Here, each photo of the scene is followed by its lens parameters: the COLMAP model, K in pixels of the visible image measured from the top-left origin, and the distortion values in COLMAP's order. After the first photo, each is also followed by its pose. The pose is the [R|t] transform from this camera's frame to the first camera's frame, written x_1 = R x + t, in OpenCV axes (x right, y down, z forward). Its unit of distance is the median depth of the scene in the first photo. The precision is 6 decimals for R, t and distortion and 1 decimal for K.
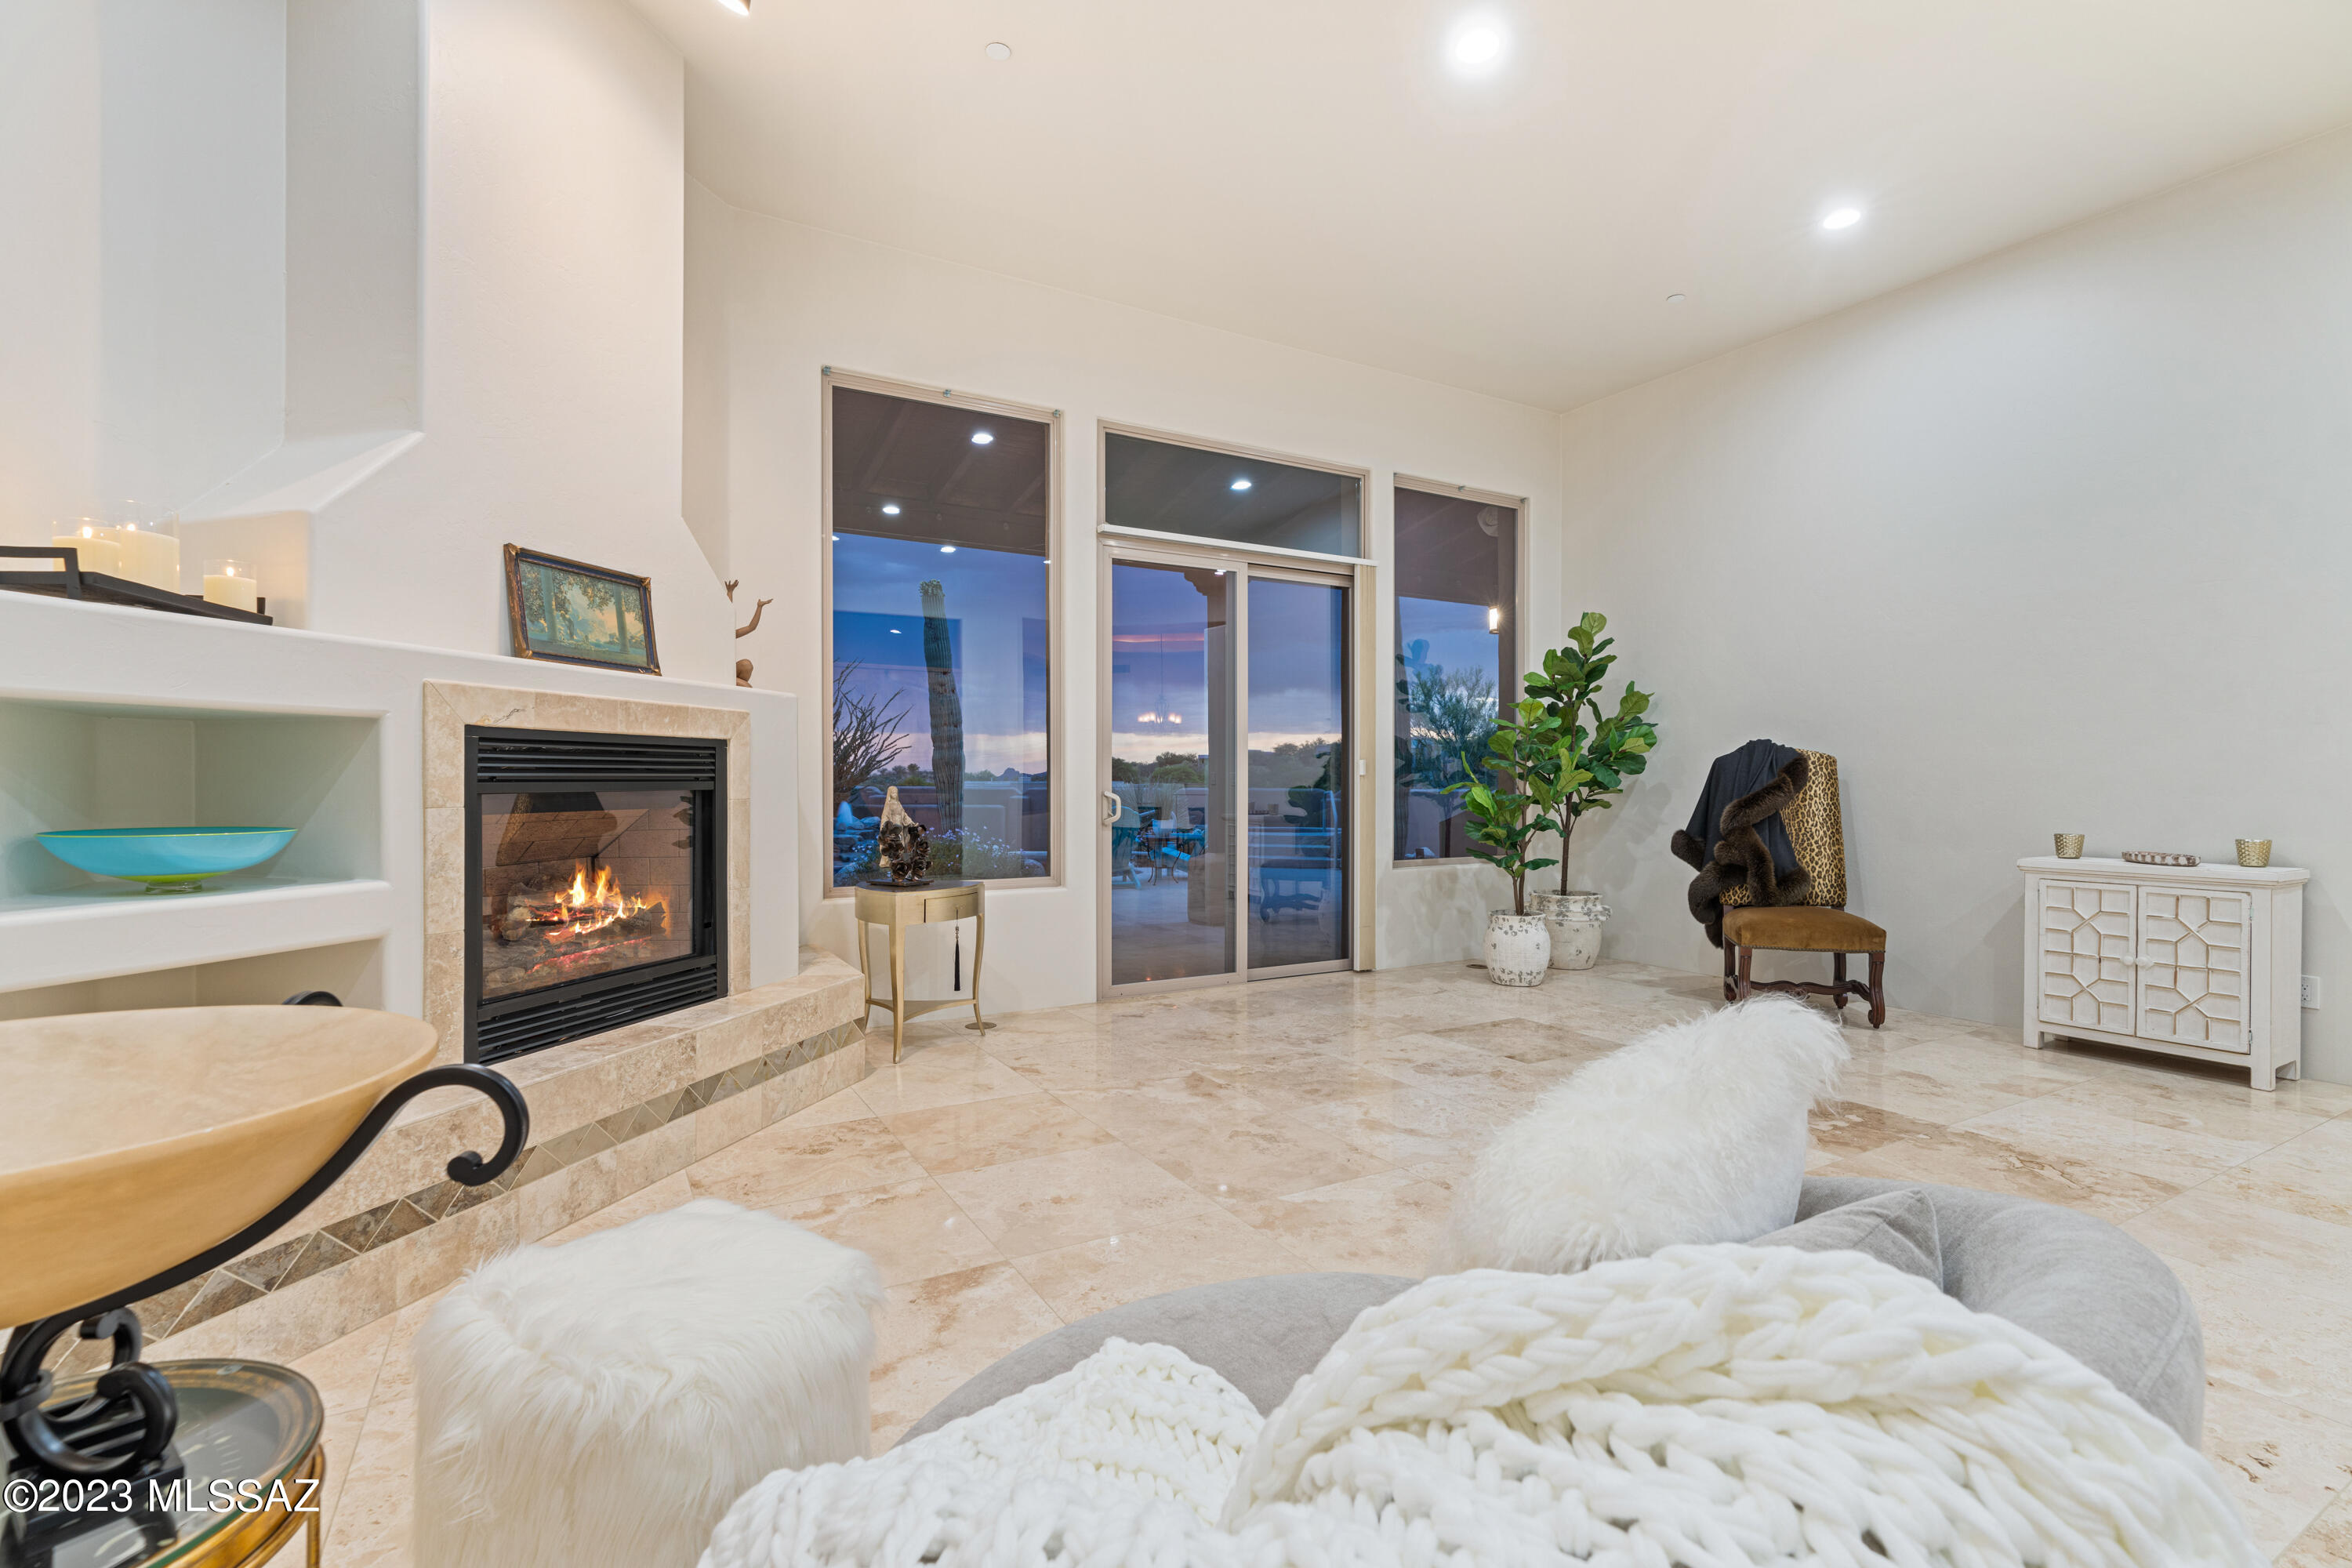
lens RADIAL K [[1057.8, 0, 1176.0], [0, 1057.8, 784.0], [0, 0, 1]] dist [-0.007600, 0.000967]
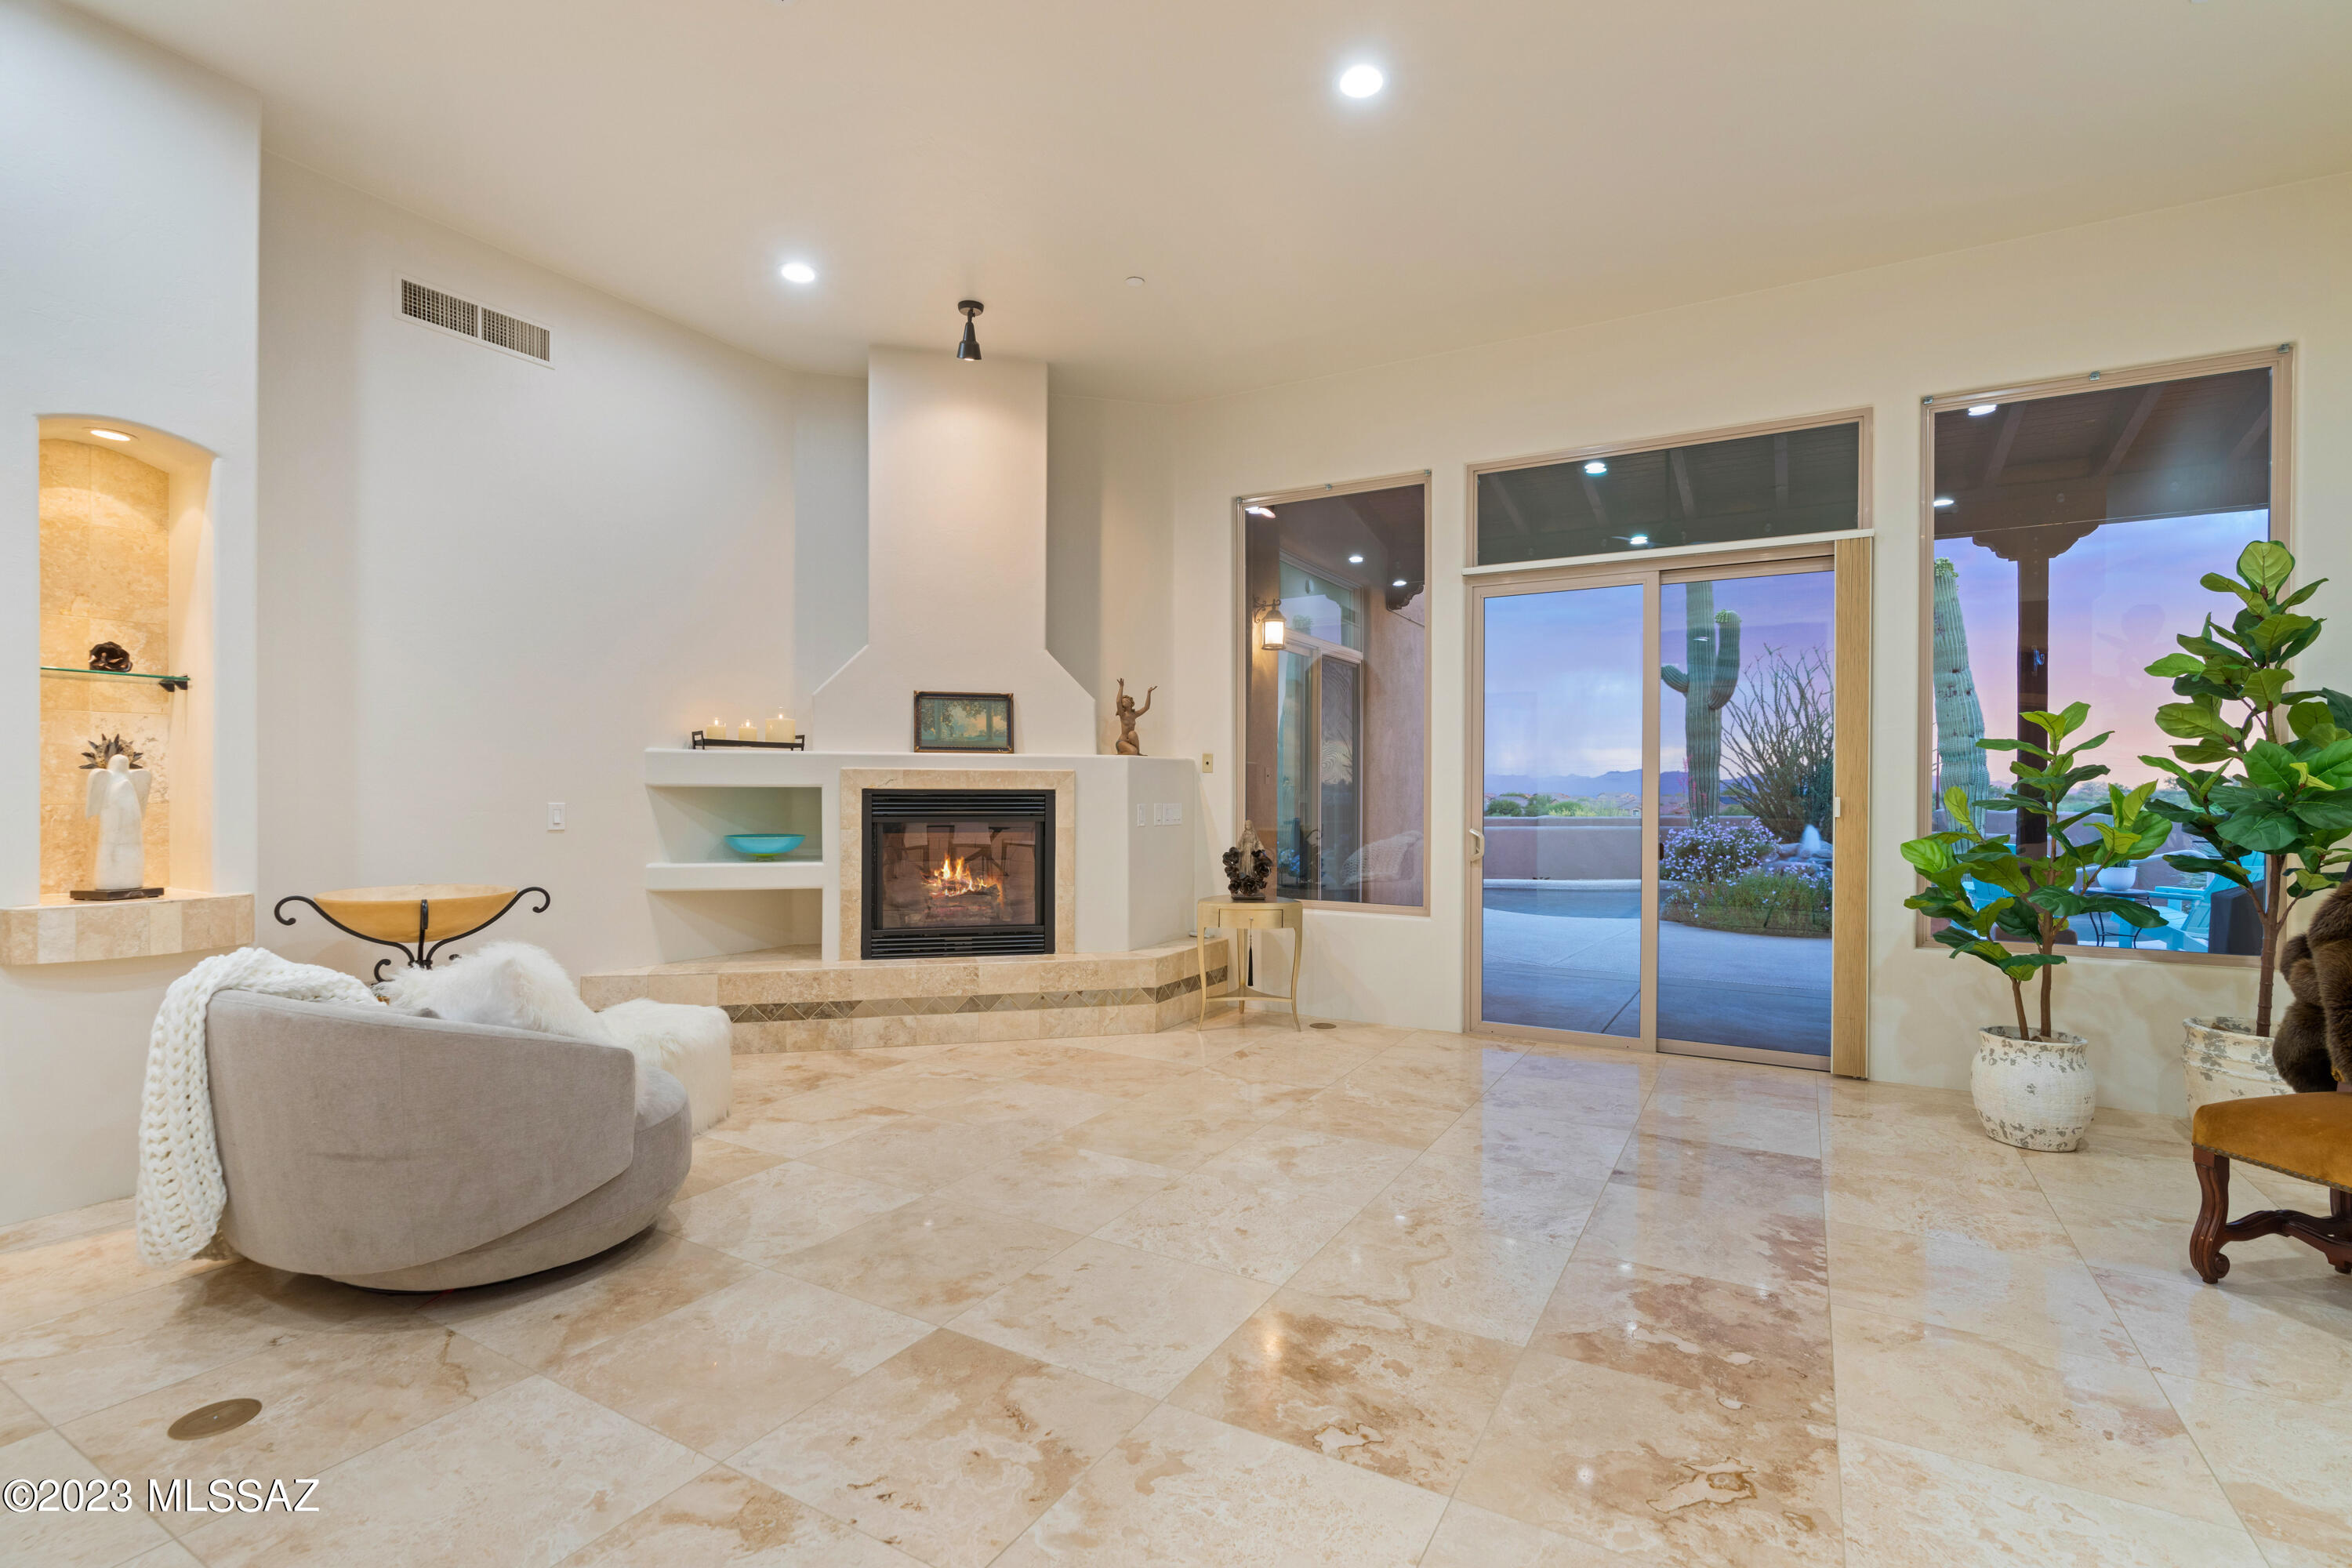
lens RADIAL K [[1086.3, 0, 1164.6], [0, 1086.3, 795.0], [0, 0, 1]] dist [-0.004555, 0.000732]
pose [[0.497334, 0.004219, -0.867549, 1.102407], [-0.006683, 0.999977, 0.001032, -0.038704], [0.867533, 0.005285, 0.497351, 0.358098]]
